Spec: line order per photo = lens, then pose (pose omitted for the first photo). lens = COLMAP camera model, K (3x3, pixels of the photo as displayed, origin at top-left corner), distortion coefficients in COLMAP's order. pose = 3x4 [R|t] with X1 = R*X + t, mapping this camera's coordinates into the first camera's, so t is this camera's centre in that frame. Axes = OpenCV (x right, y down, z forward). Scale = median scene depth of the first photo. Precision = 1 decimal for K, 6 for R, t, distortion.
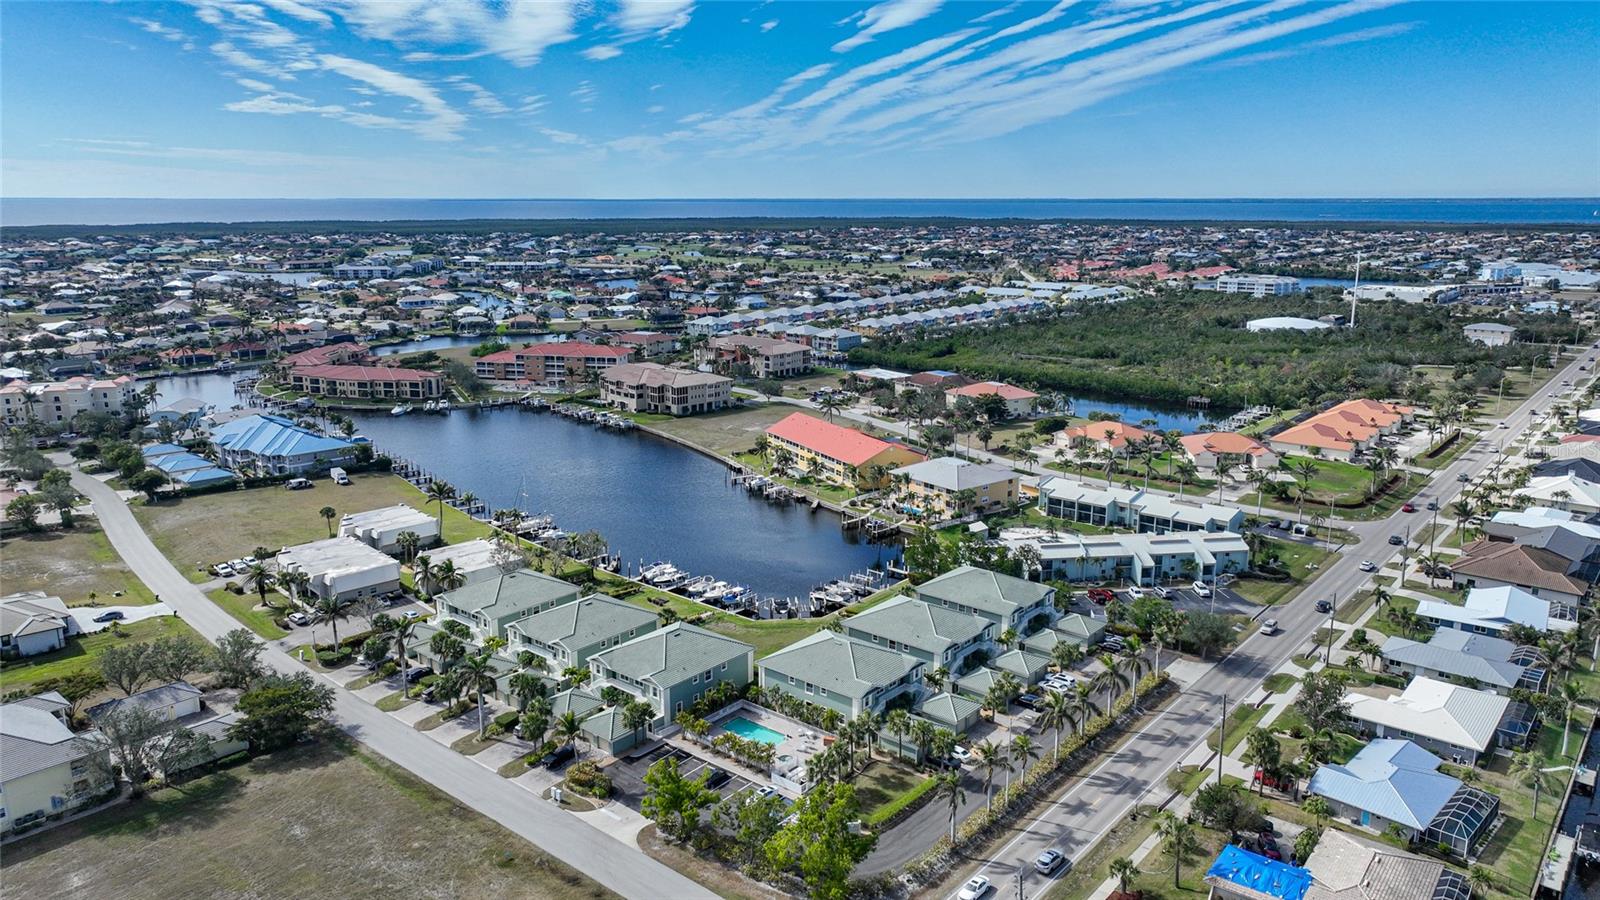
lens RADIAL K [[1119.0, 0, 803.8], [0, 1119.0, 466.3], [0, 0, 1]] dist [0.007596, 0.000291]
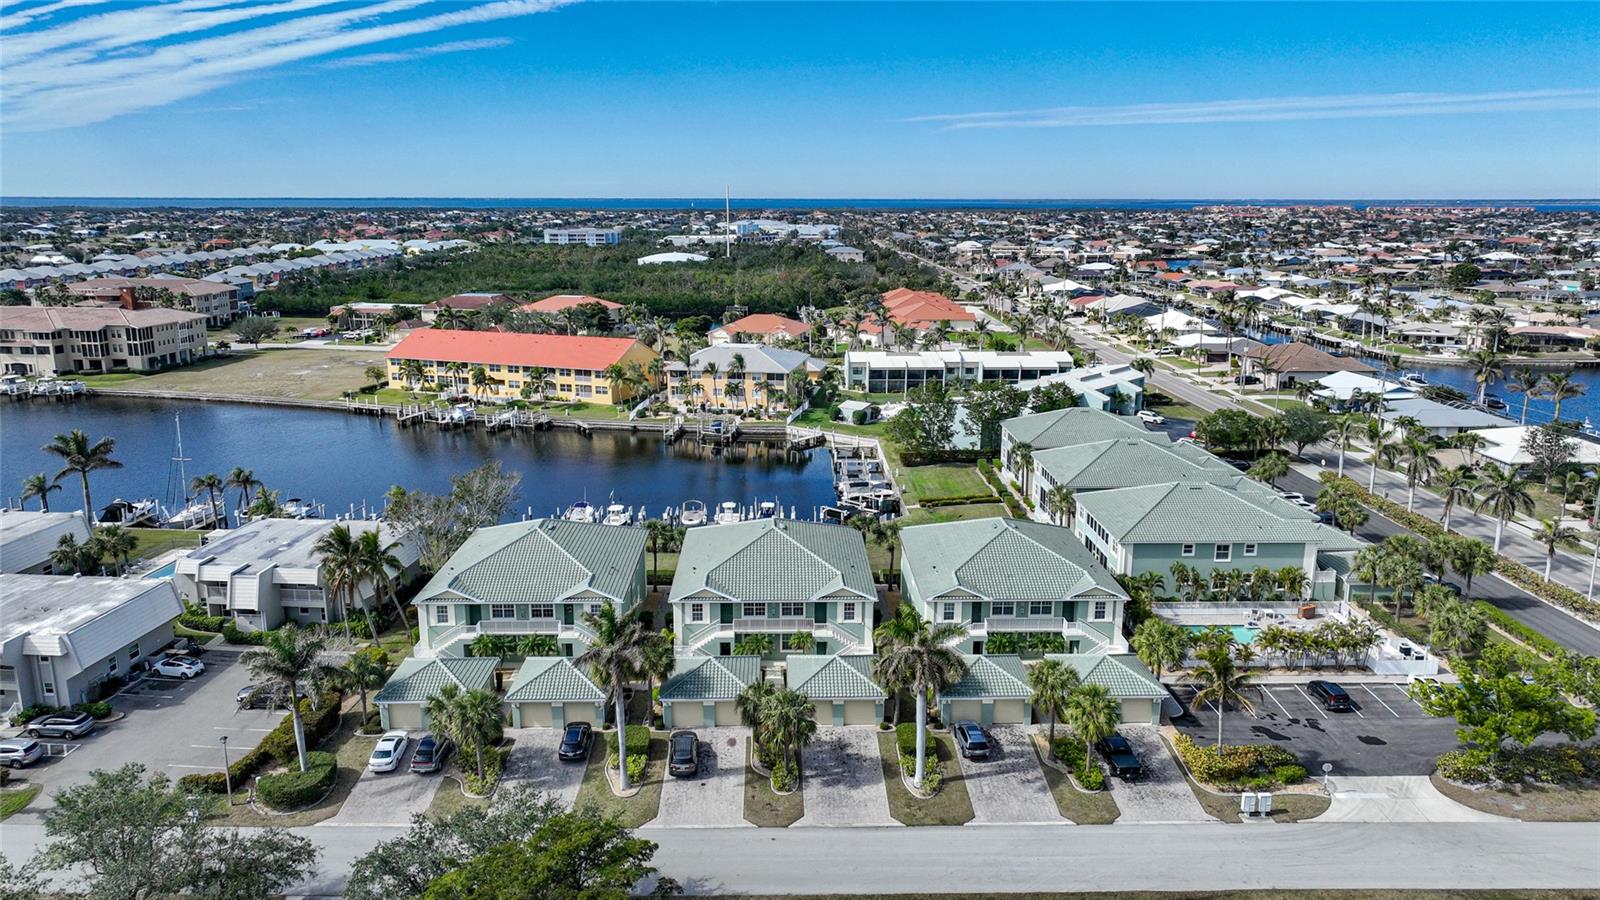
lens RADIAL K [[1126.4, 0, 802.5], [0, 1126.4, 444.5], [0, 0, 1]] dist [0.000845, 0.009596]
pose [[0.752393, -0.140993, 0.643449, -0.454363], [0.154056, 0.987398, 0.036220, 0.055048], [-0.640447, 0.071875, 0.764632, 0.487854]]
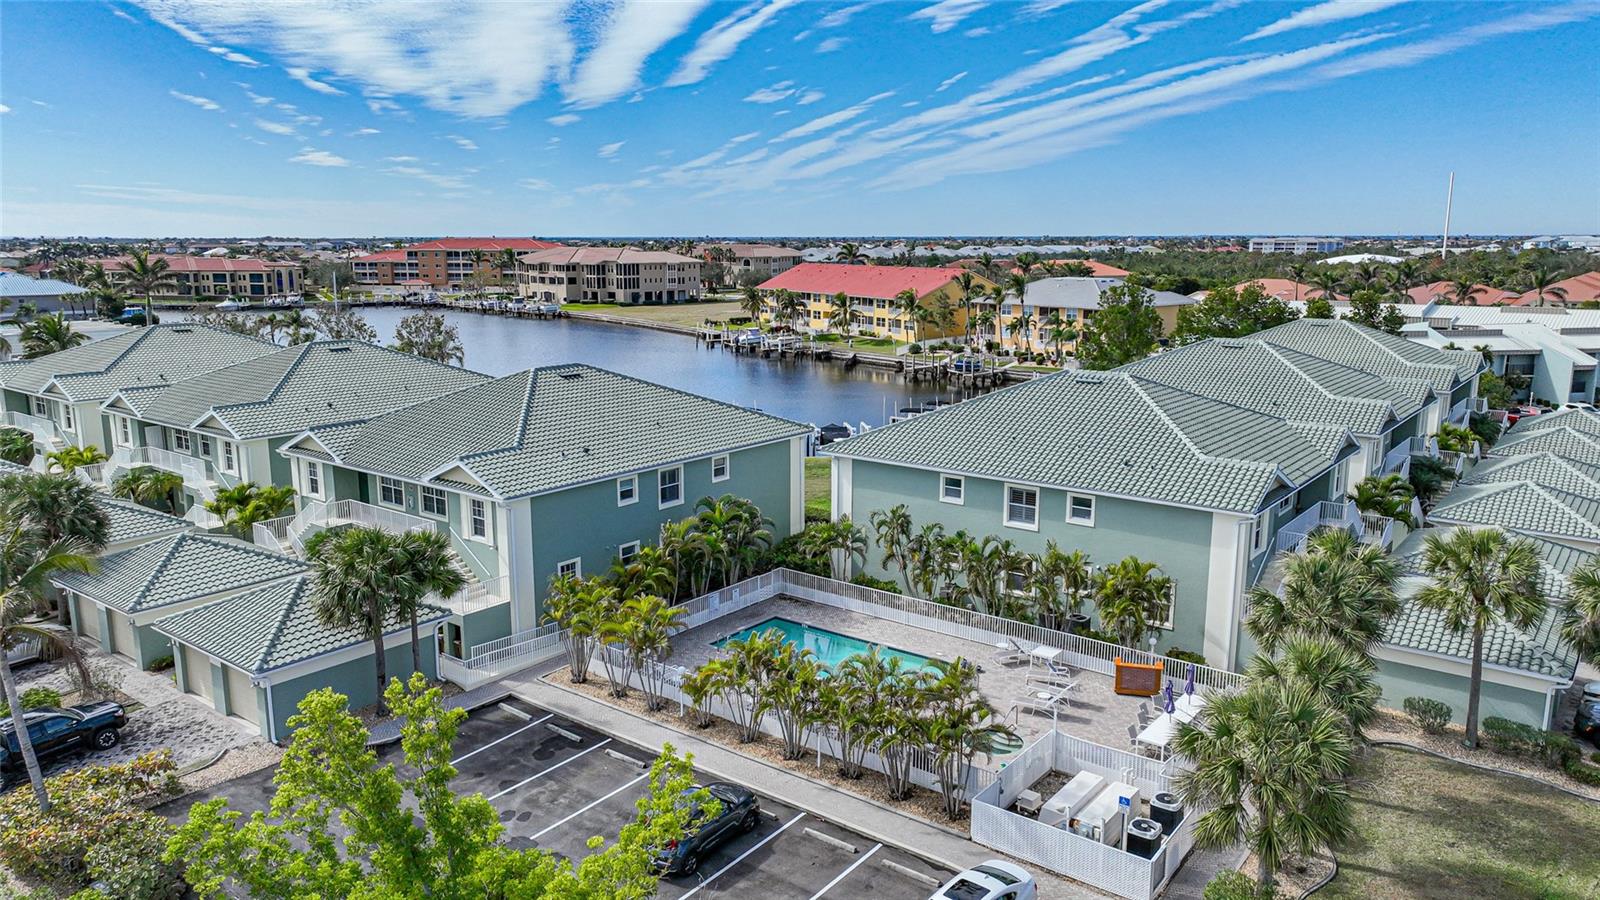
lens RADIAL K [[1119.0, 0, 803.8], [0, 1119.0, 466.3], [0, 0, 1]] dist [0.007596, 0.000291]
pose [[0.999375, -0.008908, 0.034206, -0.046035], [0.010095, 0.999347, -0.034697, 0.149041], [-0.033875, 0.035021, 0.998812, 0.538172]]
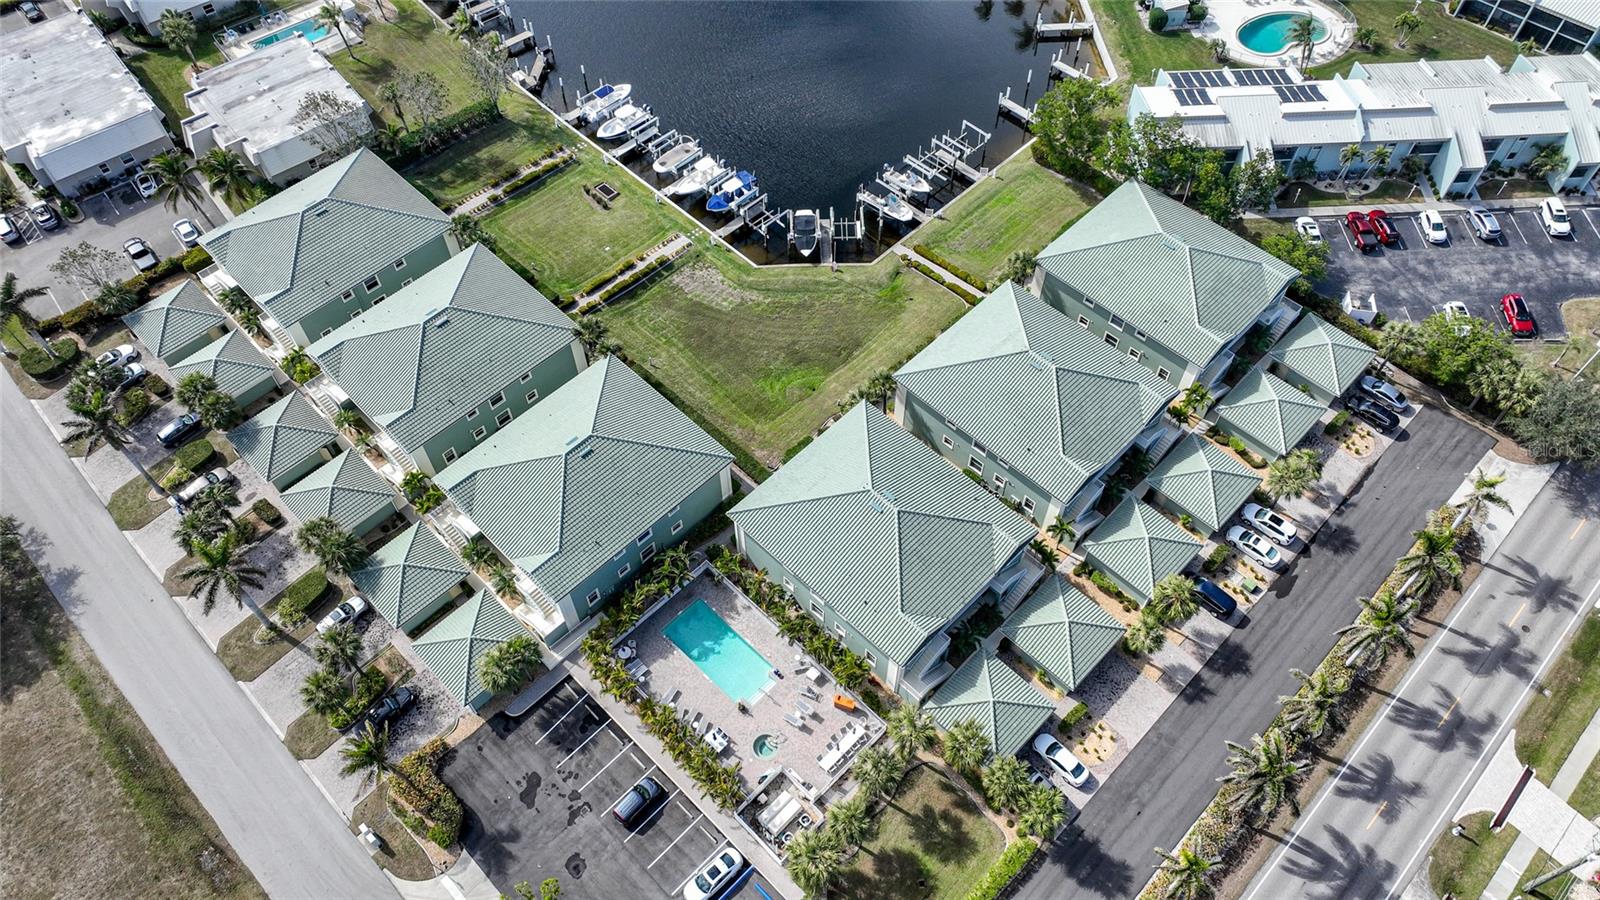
lens RADIAL K [[1145.4, 0, 800.0], [0, 1145.4, 450.0], [0, 0, 1]] dist [0.007831, 0.006633]
pose [[0.996359, 0.064492, -0.055764, 0.017918], [-0.012635, 0.758535, 0.651509, -0.174474], [0.084316, -0.648433, 0.756588, 0.462049]]
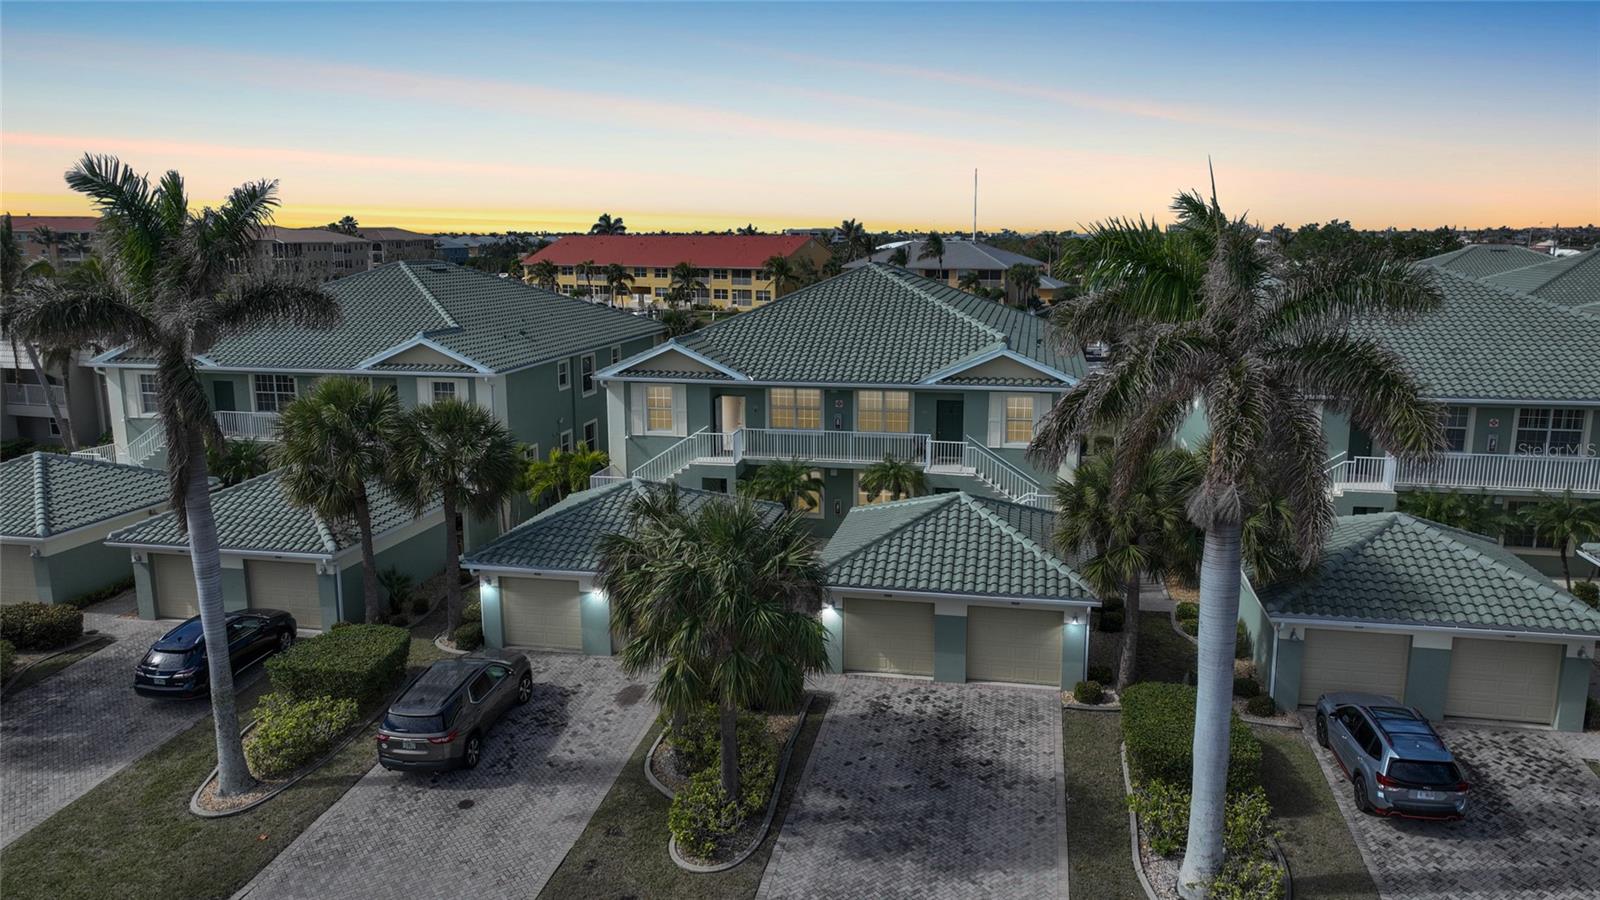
lens RADIAL K [[1126.4, 0, 802.5], [0, 1126.4, 444.5], [0, 0, 1]] dist [0.000845, 0.009596]
pose [[0.881502, -0.089845, 0.463554, -0.282914], [0.114654, 0.993077, -0.025553, 0.140829], [-0.458049, 0.075673, 0.885700, 0.672371]]
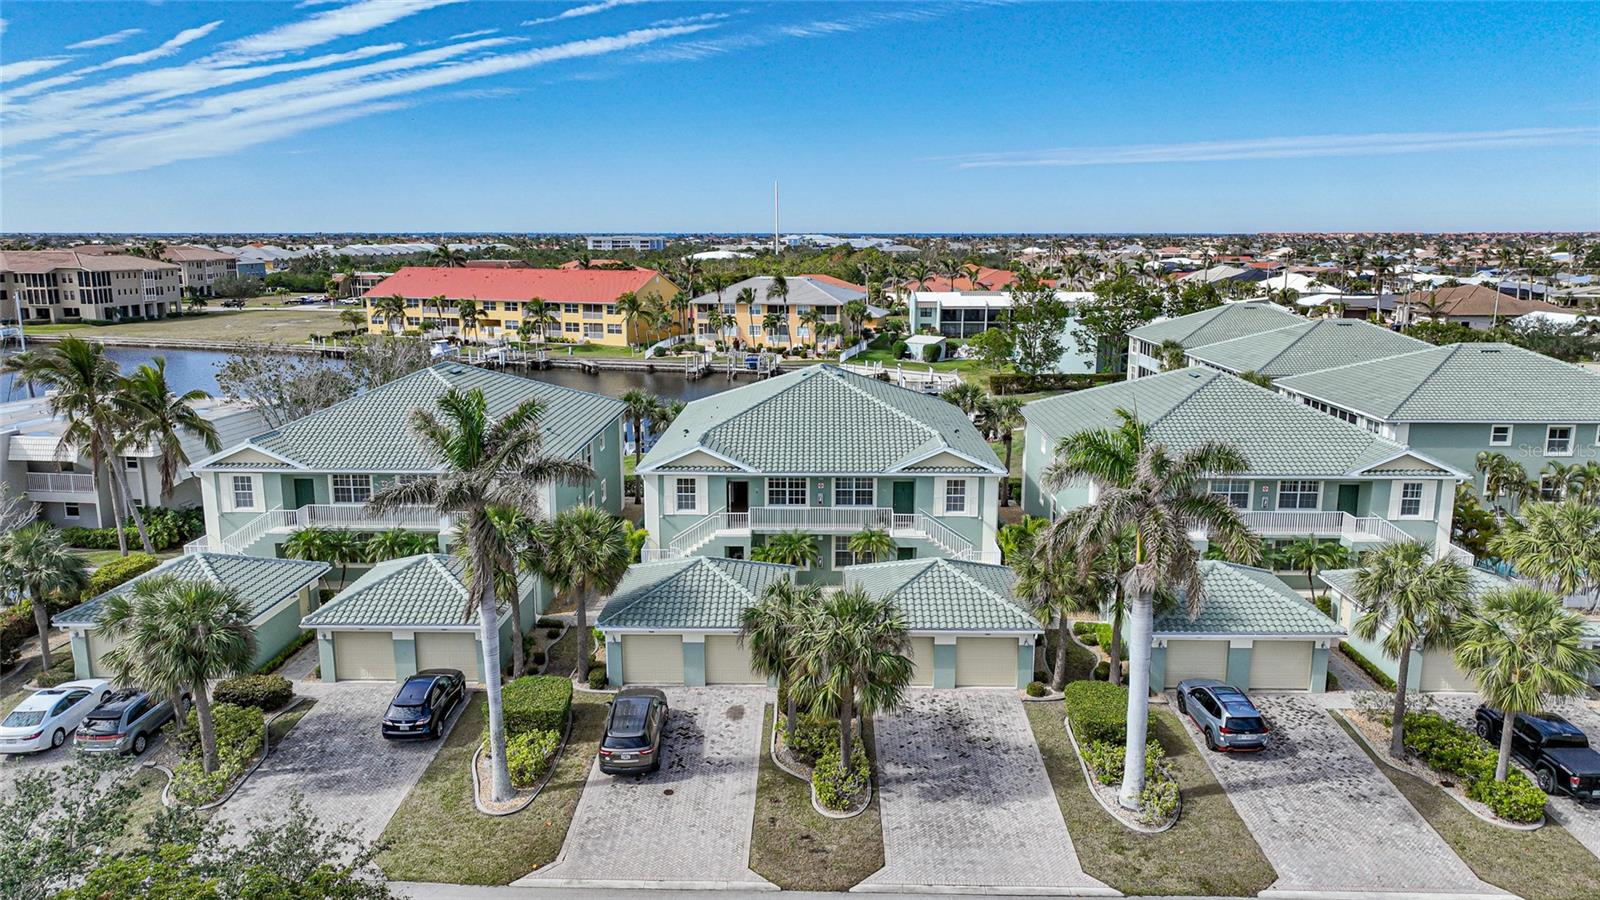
lens RADIAL K [[1126.4, 0, 802.5], [0, 1126.4, 444.5], [0, 0, 1]] dist [0.000845, 0.009596]
pose [[0.781115, -0.115642, 0.613584, -0.345568], [0.147440, 0.989070, -0.001286, 0.121042], [-0.606729, 0.091471, 0.789628, 0.638230]]
